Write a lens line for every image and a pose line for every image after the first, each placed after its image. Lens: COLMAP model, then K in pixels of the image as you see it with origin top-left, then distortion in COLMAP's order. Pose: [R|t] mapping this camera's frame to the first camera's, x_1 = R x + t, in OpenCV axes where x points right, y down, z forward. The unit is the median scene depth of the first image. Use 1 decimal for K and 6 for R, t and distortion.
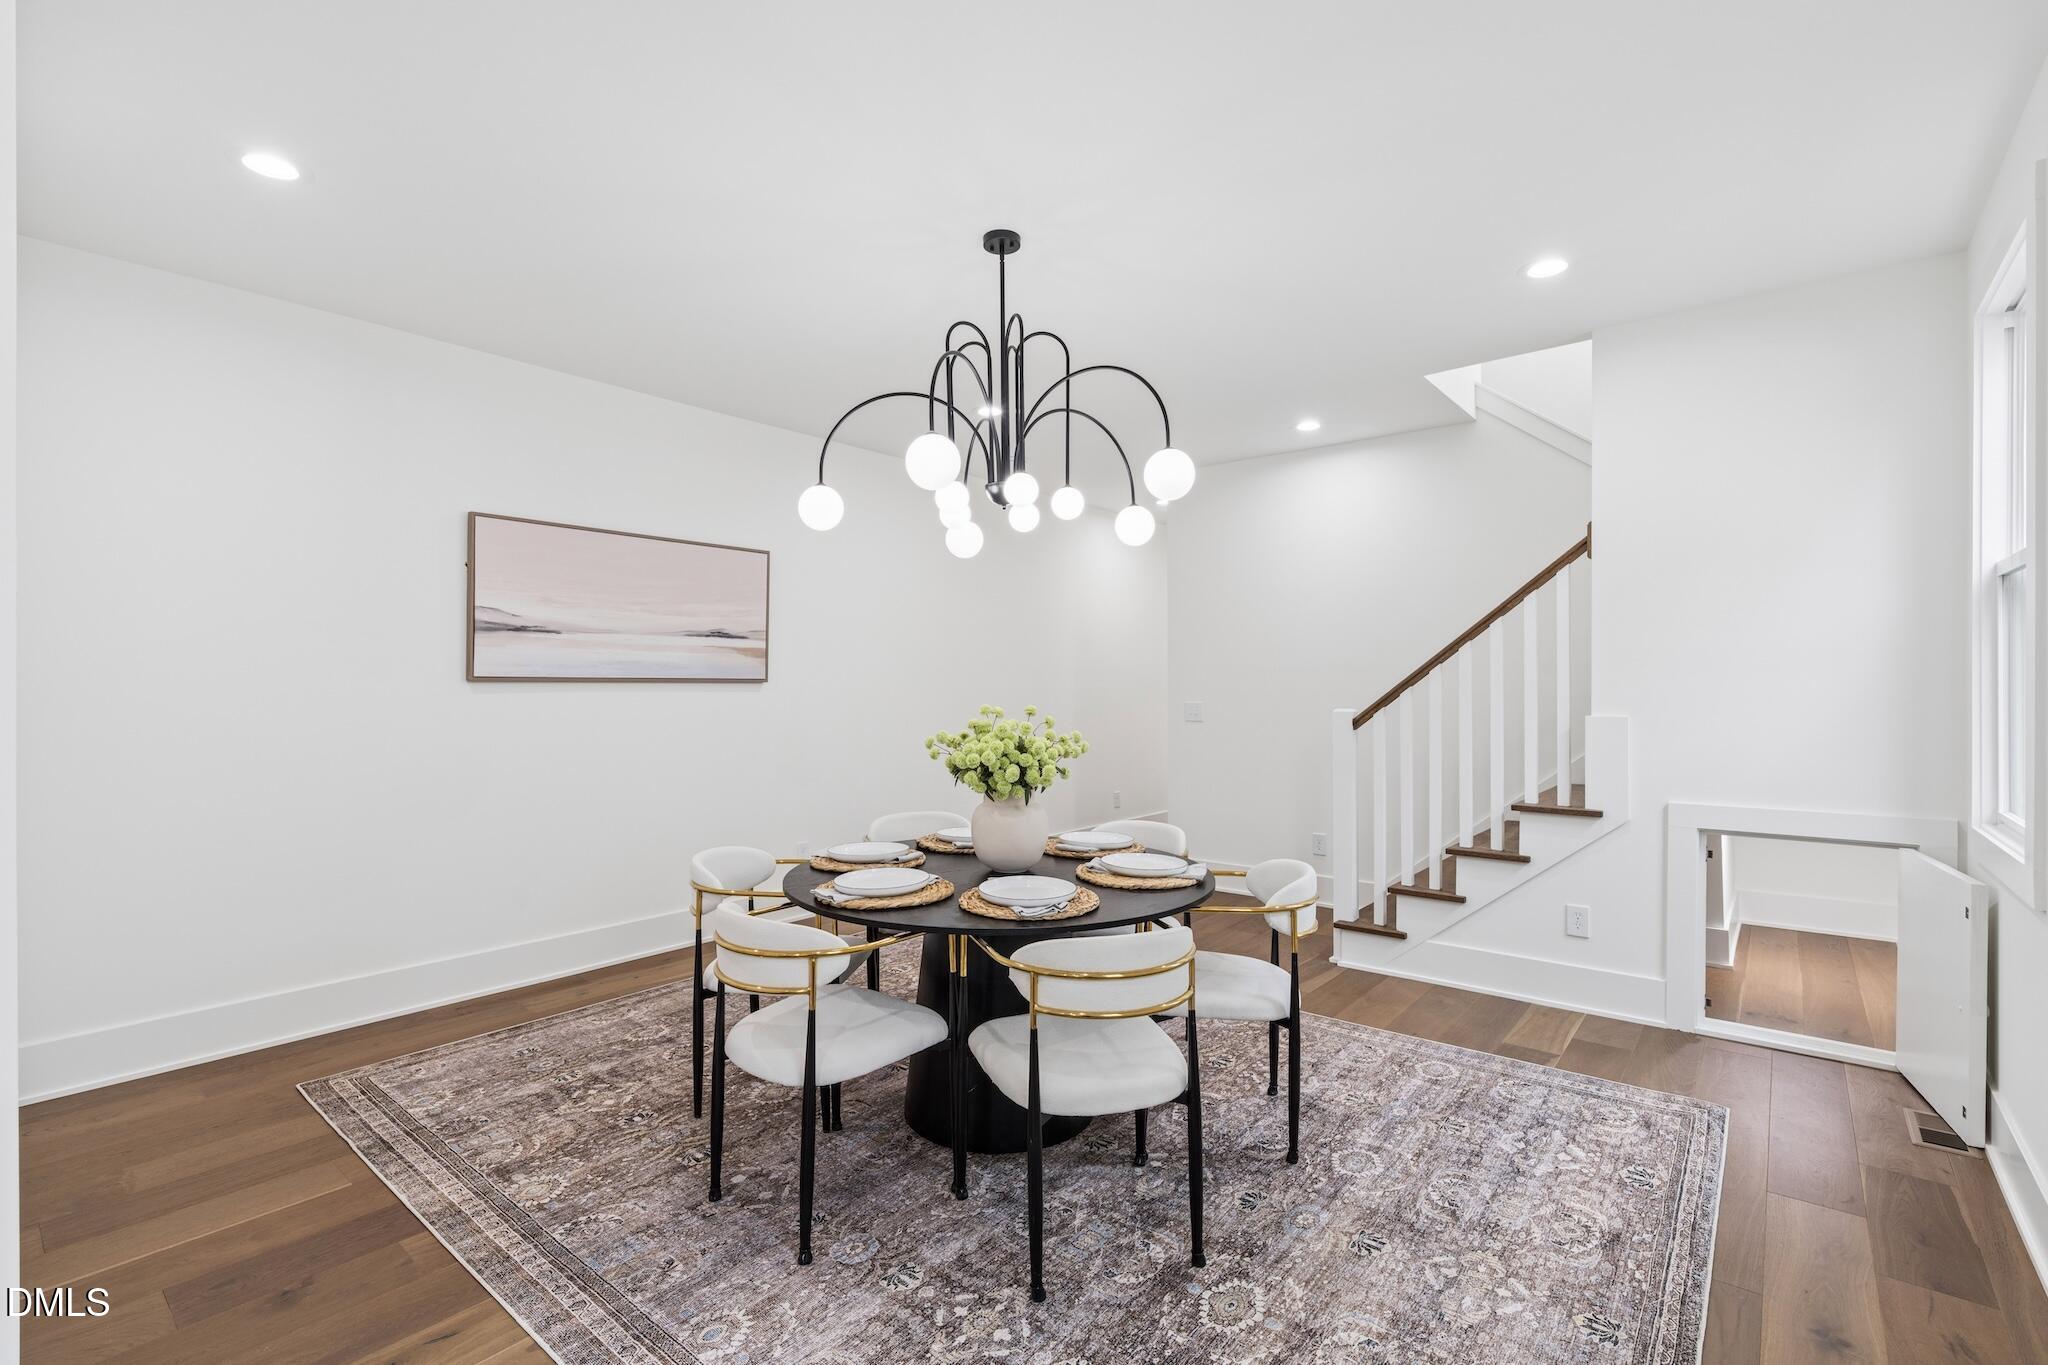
lens RADIAL K [[909.0, 0, 1019.4], [0, 909.0, 676.5], [0, 0, 1]] dist [-0.001090, 0.000641]
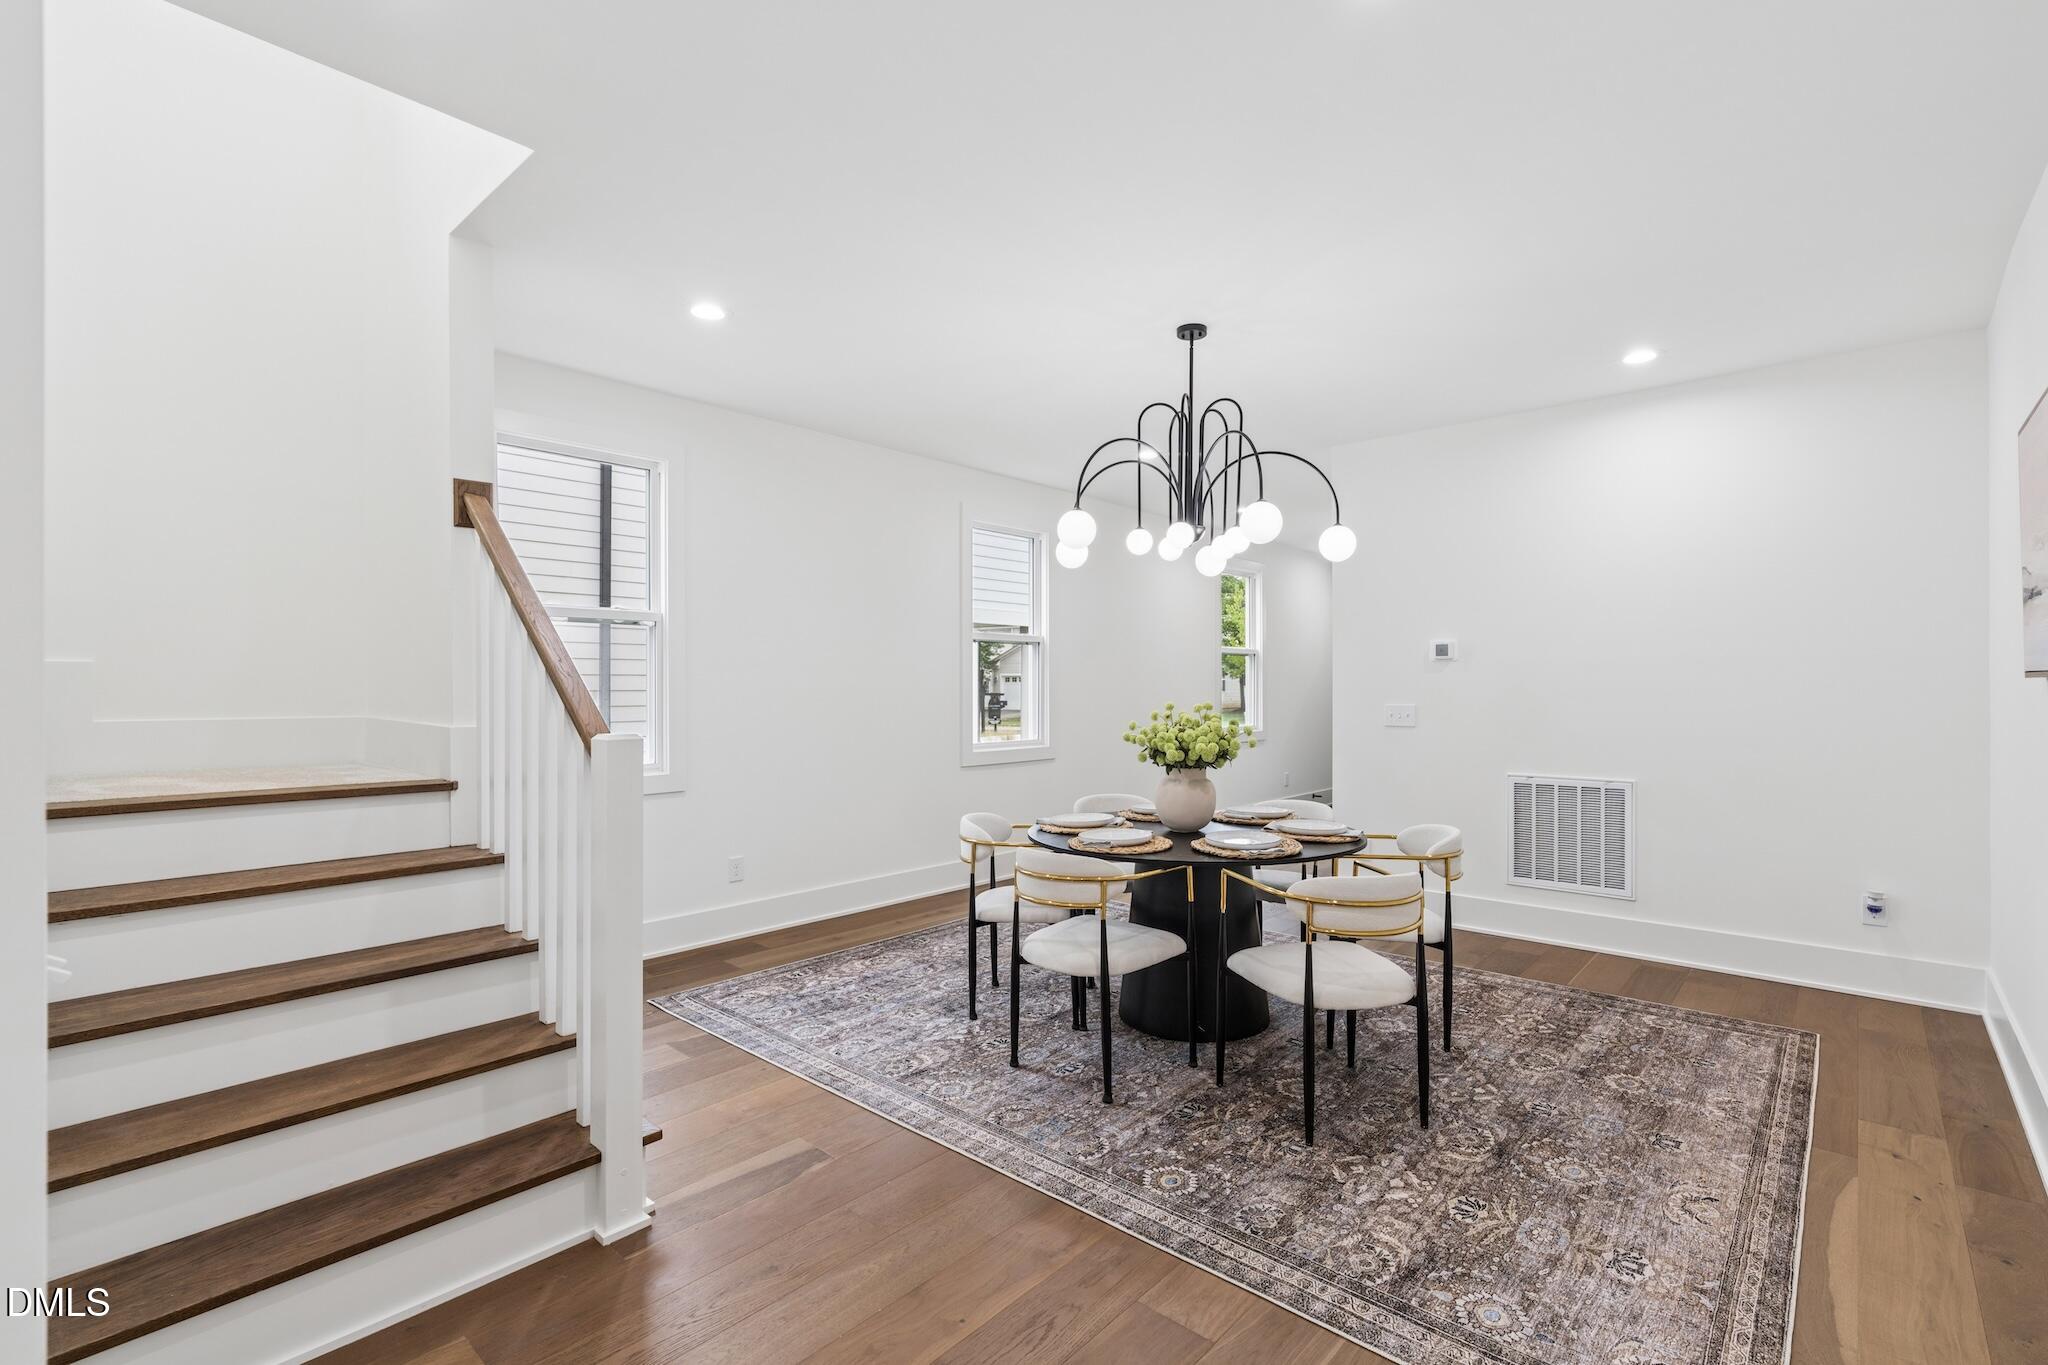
lens RADIAL K [[924.0, 0, 1016.7], [0, 924.0, 684.0], [0, 0, 1]] dist [-0.001814, 0.000532]
pose [[-0.998887, 0.001552, 0.047147, 0.162600], [0.001055, 0.999944, -0.010561, 0.019932], [-0.047161, -0.010500, -0.998832, 2.279083]]
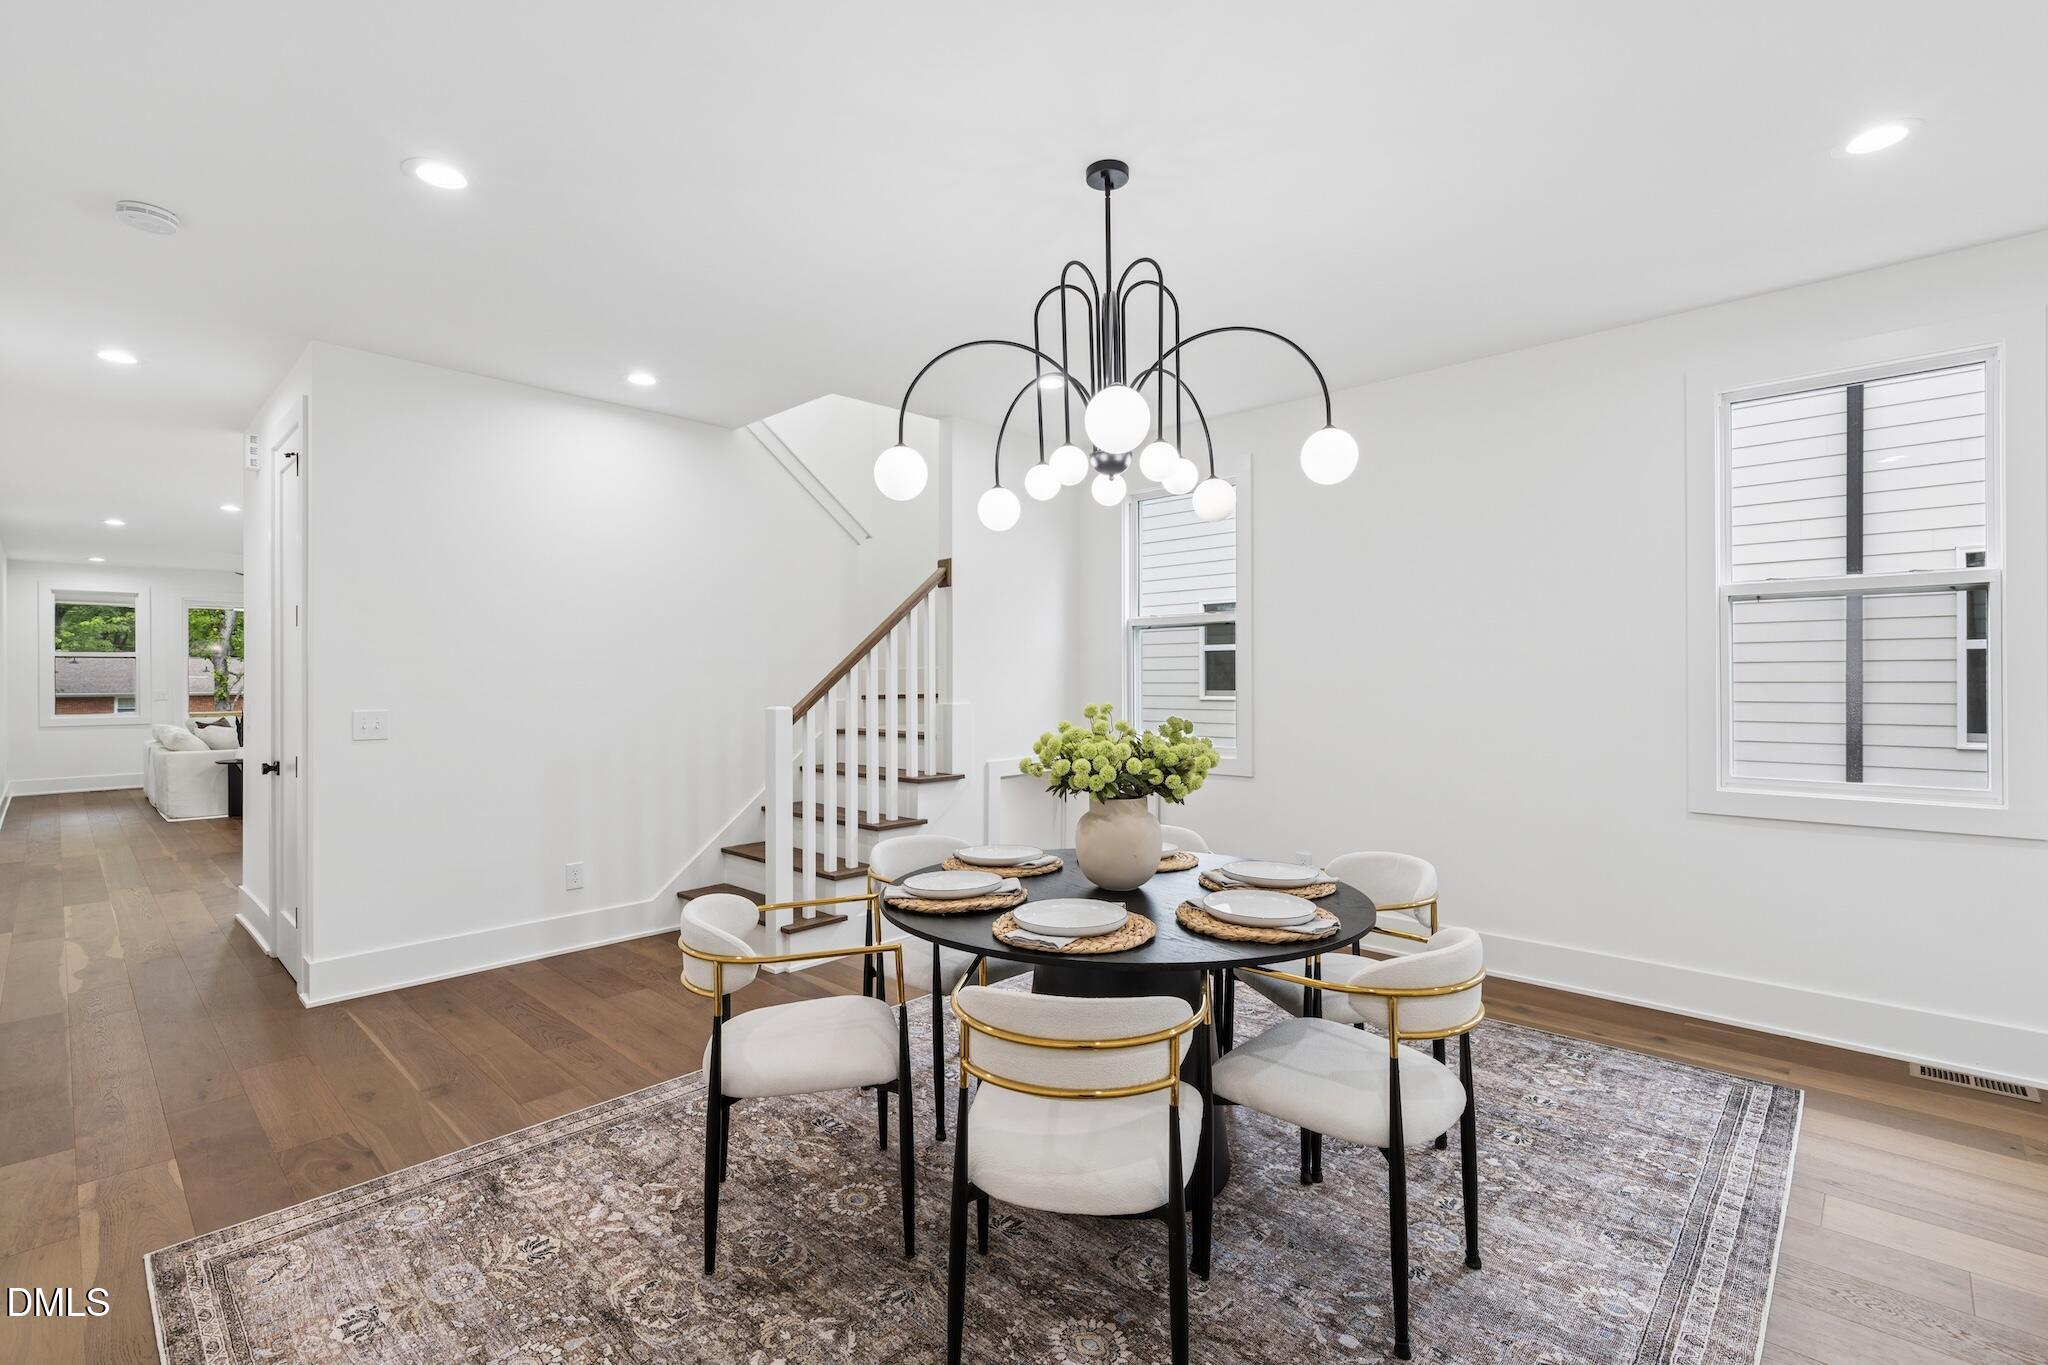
lens RADIAL K [[909.0, 0, 1019.4], [0, 909.0, 676.5], [0, 0, 1]] dist [-0.001090, 0.000641]
pose [[0.062362, 0.004860, 0.998042, -0.893430], [-0.004584, 0.999979, -0.004583, 0.010382], [-0.998043, -0.004290, 0.062383, 1.028502]]
